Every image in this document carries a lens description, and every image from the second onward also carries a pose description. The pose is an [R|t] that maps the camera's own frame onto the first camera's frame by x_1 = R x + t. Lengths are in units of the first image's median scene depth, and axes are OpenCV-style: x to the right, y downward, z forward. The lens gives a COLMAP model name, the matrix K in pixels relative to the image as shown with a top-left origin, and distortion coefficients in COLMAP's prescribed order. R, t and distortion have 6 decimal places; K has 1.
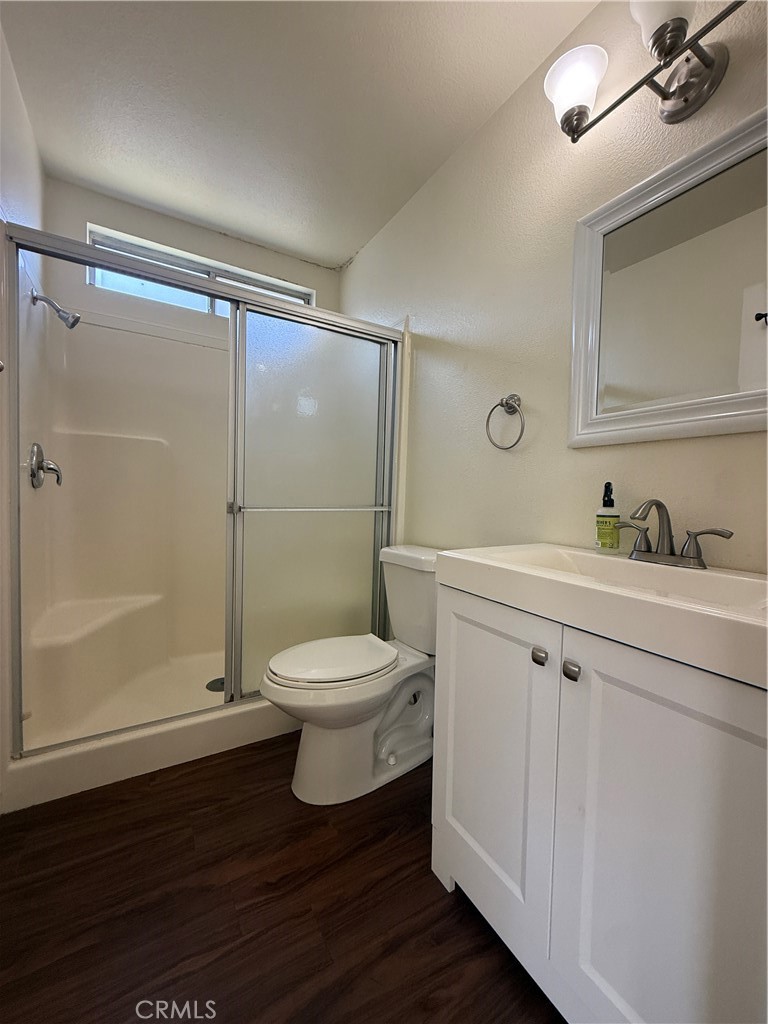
lens RADIAL K [[409.8, 0, 383.0], [0, 409.8, 512.3], [0, 0, 1]] dist [0.002579, -0.000042]
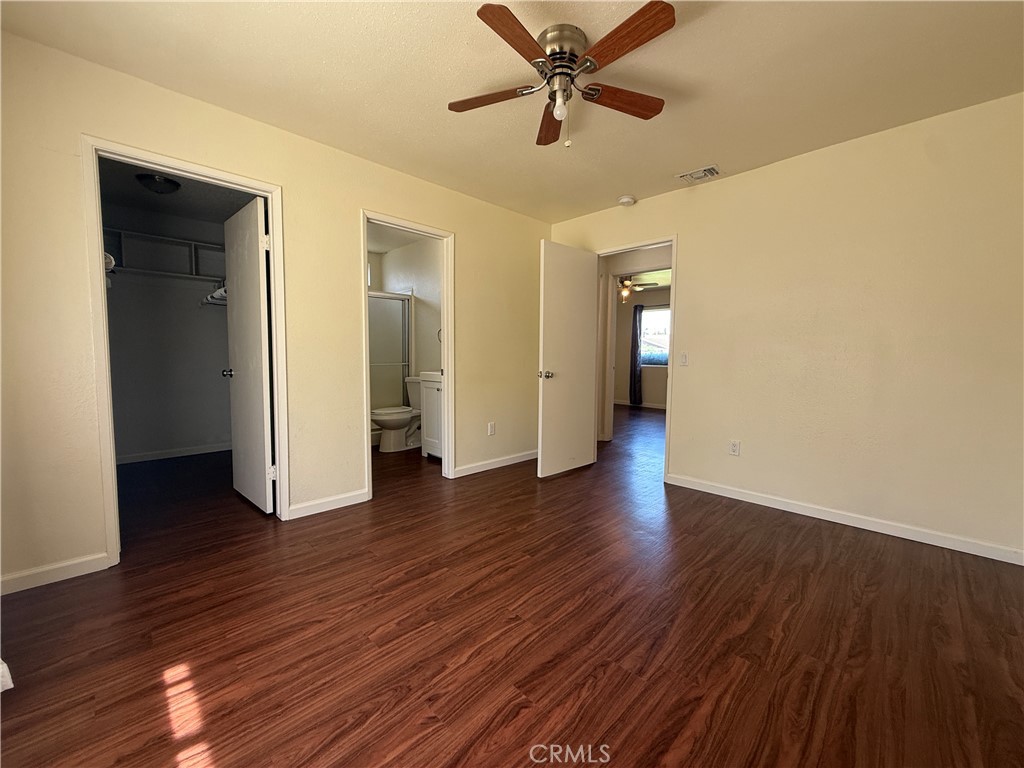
lens RADIAL K [[409.8, 0, 508.2], [0, 409.8, 377.7], [0, 0, 1]] dist [0.002579, -0.000042]
pose [[0.964996, -0.031758, 0.260335, -0.053919], [0.017499, 0.998226, 0.056910, -0.056907], [-0.261680, -0.050362, 0.963840, -1.782520]]
